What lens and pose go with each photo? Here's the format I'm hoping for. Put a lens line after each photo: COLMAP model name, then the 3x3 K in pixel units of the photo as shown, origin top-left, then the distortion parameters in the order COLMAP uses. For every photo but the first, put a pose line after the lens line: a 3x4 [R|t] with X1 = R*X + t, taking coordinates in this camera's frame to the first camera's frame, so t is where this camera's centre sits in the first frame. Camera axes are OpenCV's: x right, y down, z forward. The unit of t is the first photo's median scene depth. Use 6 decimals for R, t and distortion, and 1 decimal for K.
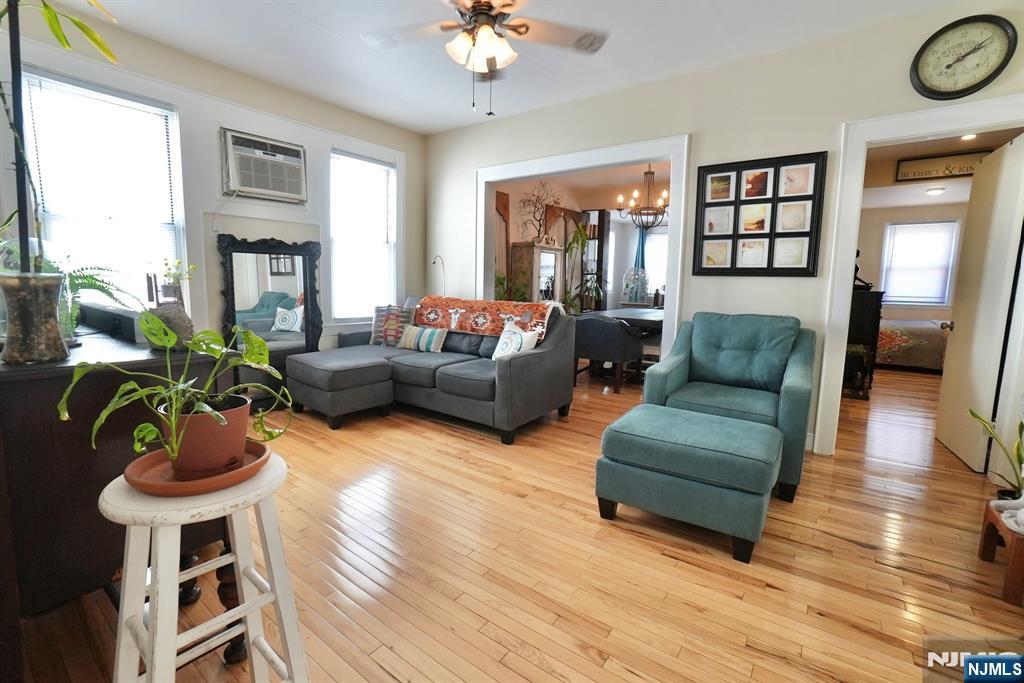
lens RADIAL K [[447.9, 0, 512.0], [0, 447.9, 341.5], [0, 0, 1]] dist [-0.051233, 0.019549]
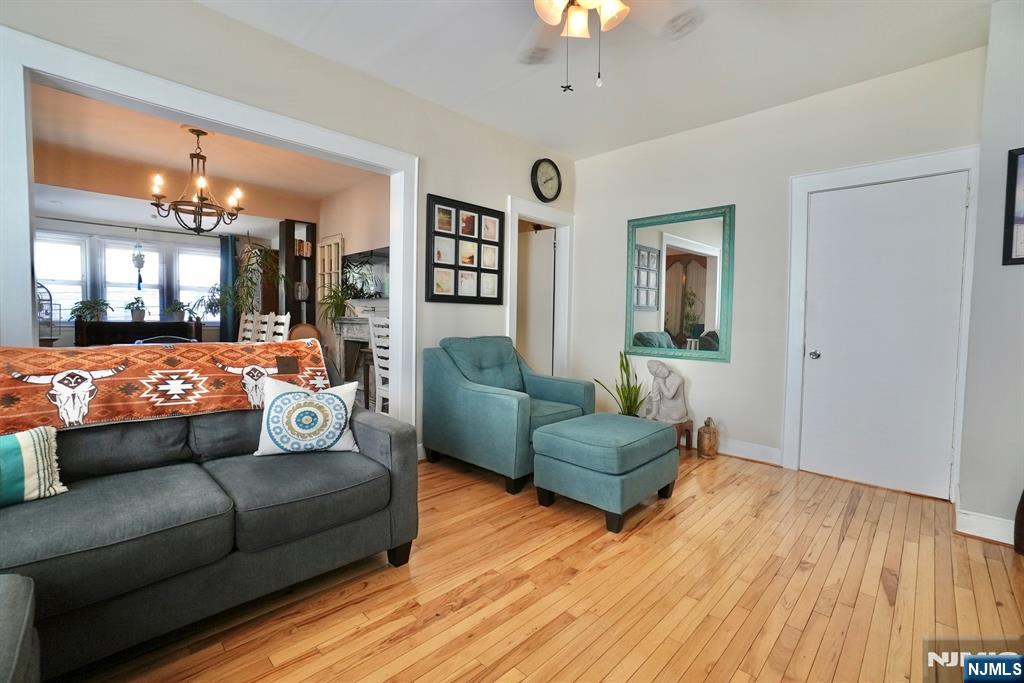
lens RADIAL K [[447.9, 0, 512.0], [0, 447.9, 341.5], [0, 0, 1]] dist [-0.051233, 0.019549]
pose [[0.147719, -0.066642, 0.986782, -0.585388], [0.118181, 0.991768, 0.049287, -0.094546], [-0.981943, 0.109338, 0.154379, 0.720001]]
